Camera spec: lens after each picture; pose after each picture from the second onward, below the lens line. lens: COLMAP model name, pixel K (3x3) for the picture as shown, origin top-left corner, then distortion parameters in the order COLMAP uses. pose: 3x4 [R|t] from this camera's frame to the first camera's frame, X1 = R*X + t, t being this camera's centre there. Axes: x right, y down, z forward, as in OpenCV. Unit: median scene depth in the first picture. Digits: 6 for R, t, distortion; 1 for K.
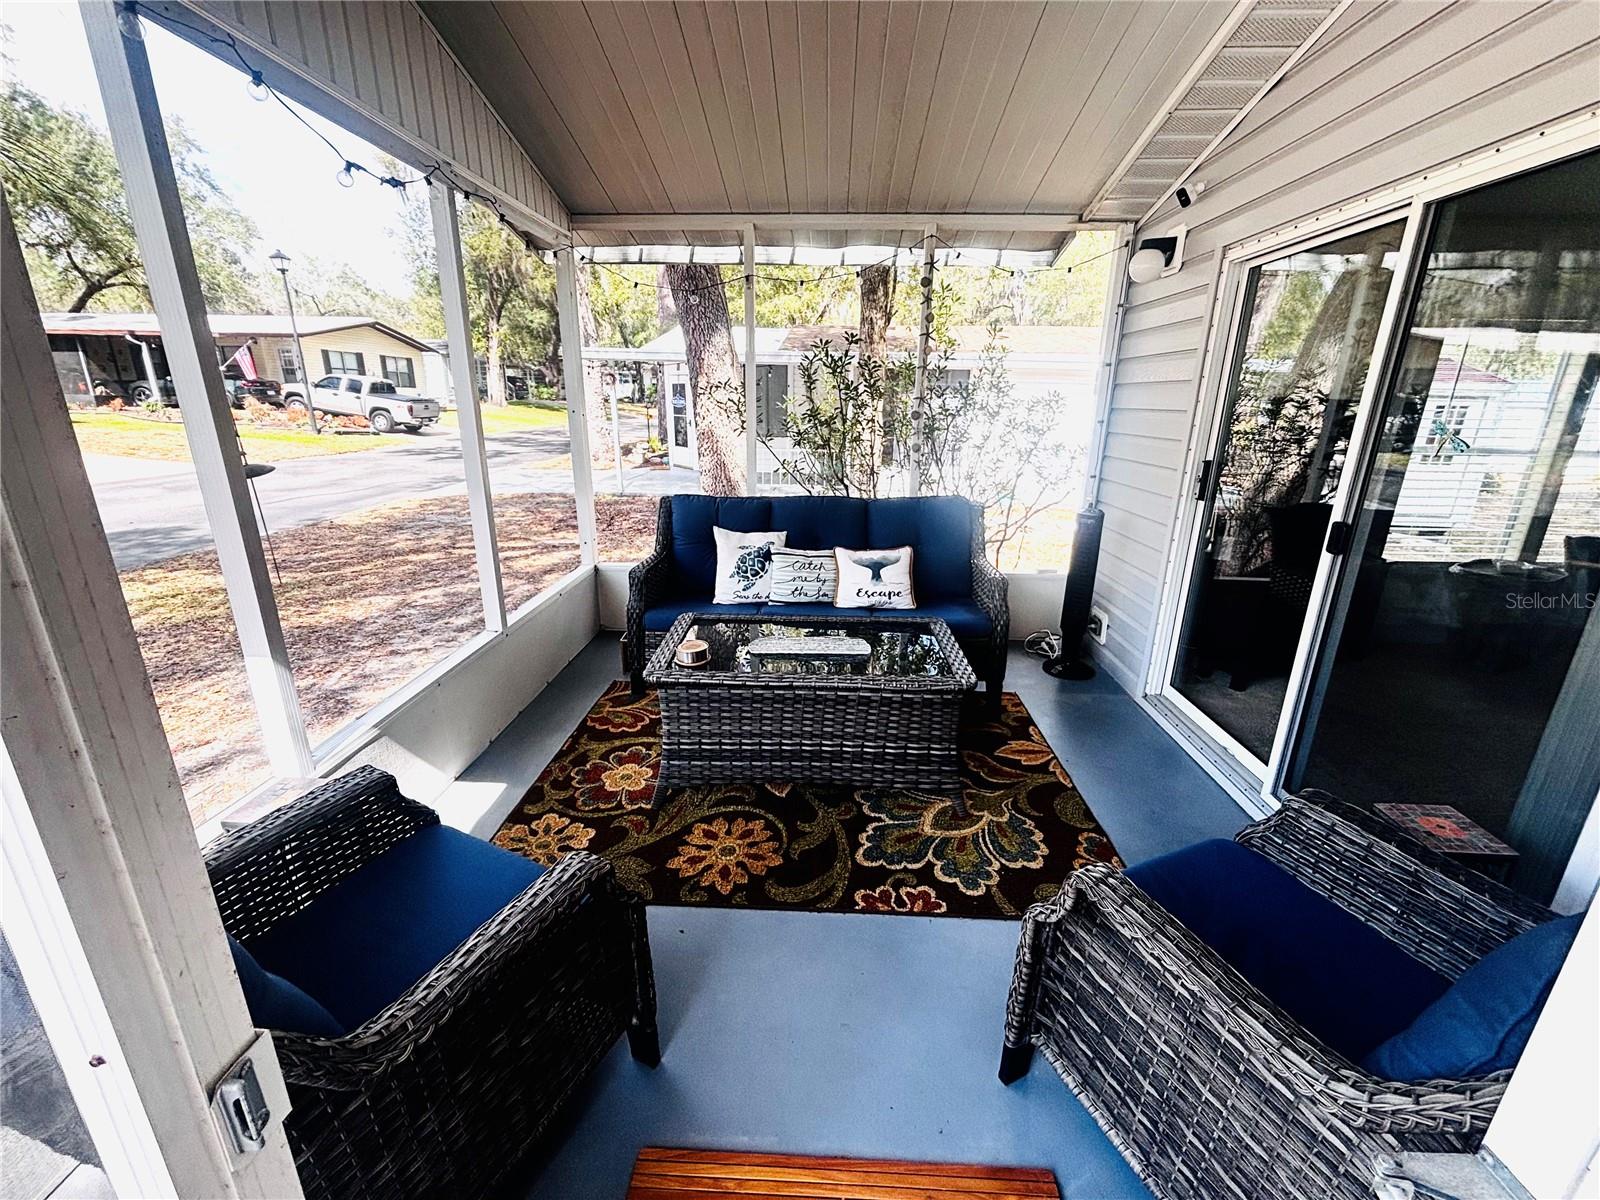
lens RADIAL K [[652.2, 0, 802.9], [0, 652.2, 597.2], [0, 0, 1]] dist [-0.001807, -0.001607]
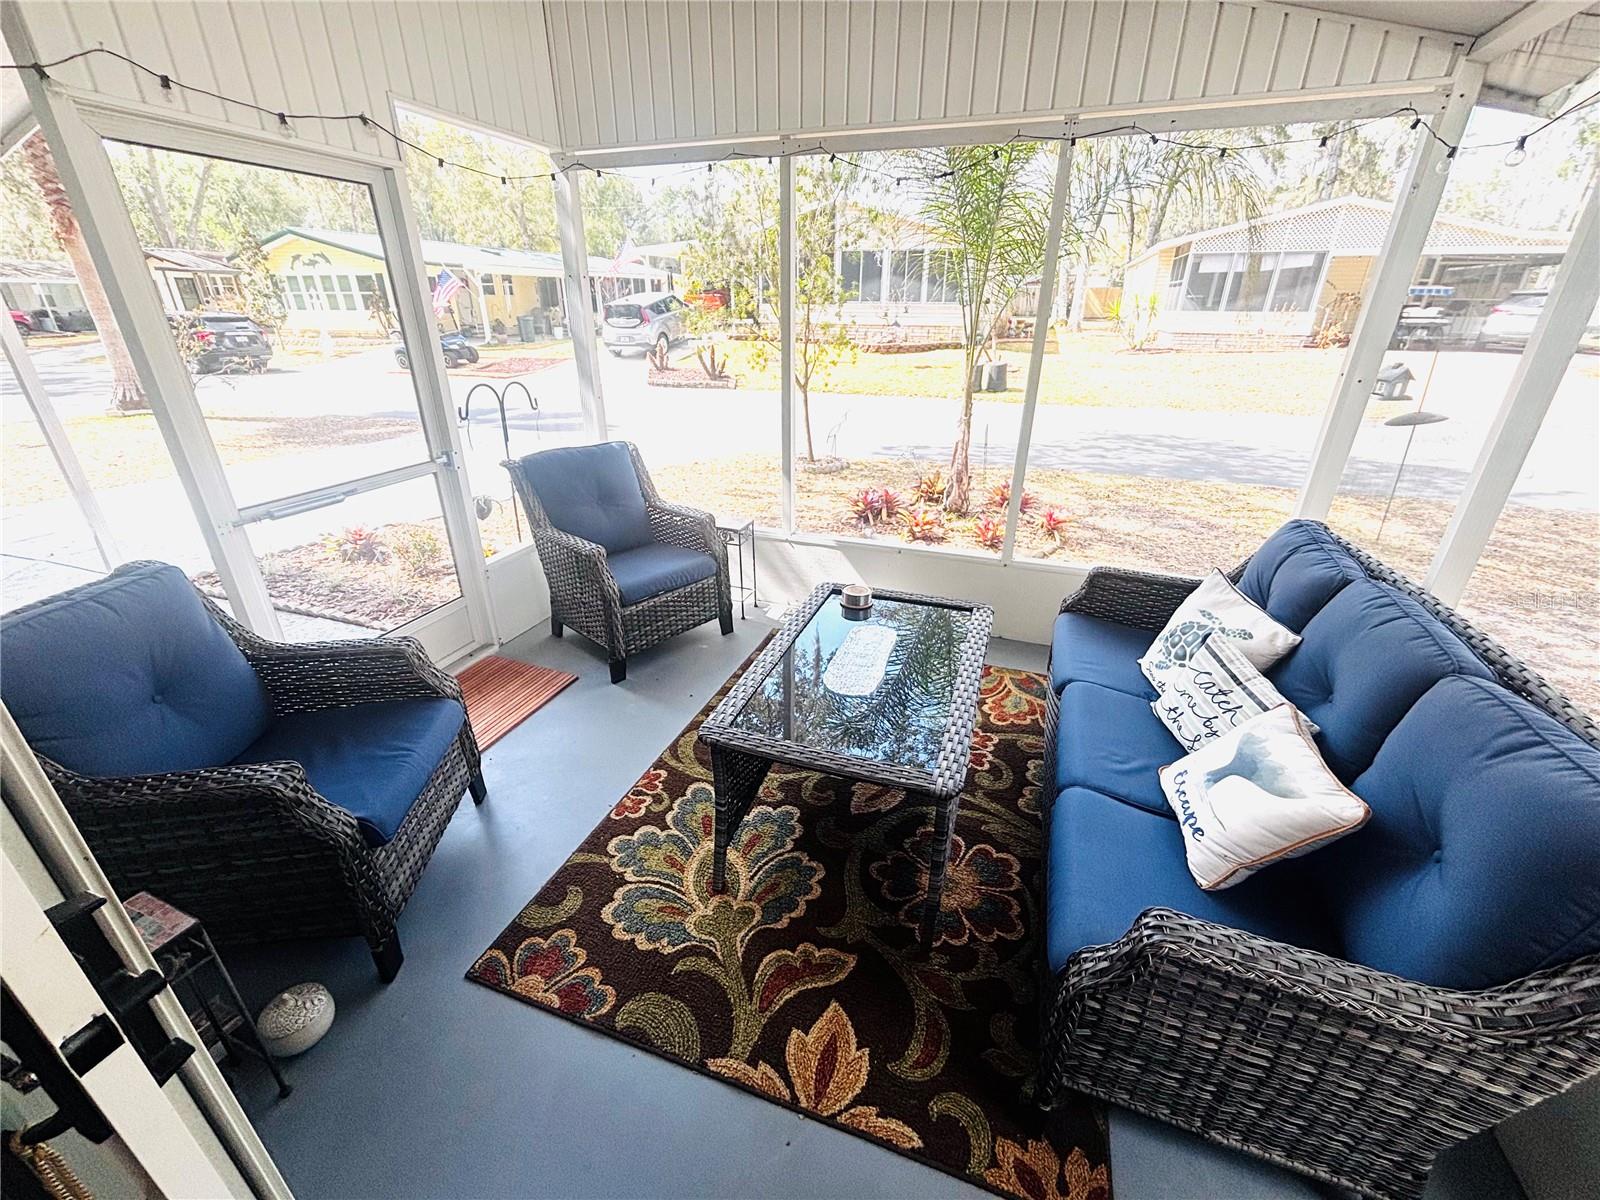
lens RADIAL K [[652.2, 0, 804.3], [0, 652.2, 596.0], [0, 0, 1]] dist [-0.001807, -0.001607]
pose [[-0.293470, 0.375581, -0.879098, 1.790748], [-0.293333, 0.839850, 0.456737, -0.847904], [0.909852, 0.391907, -0.136300, 2.406298]]
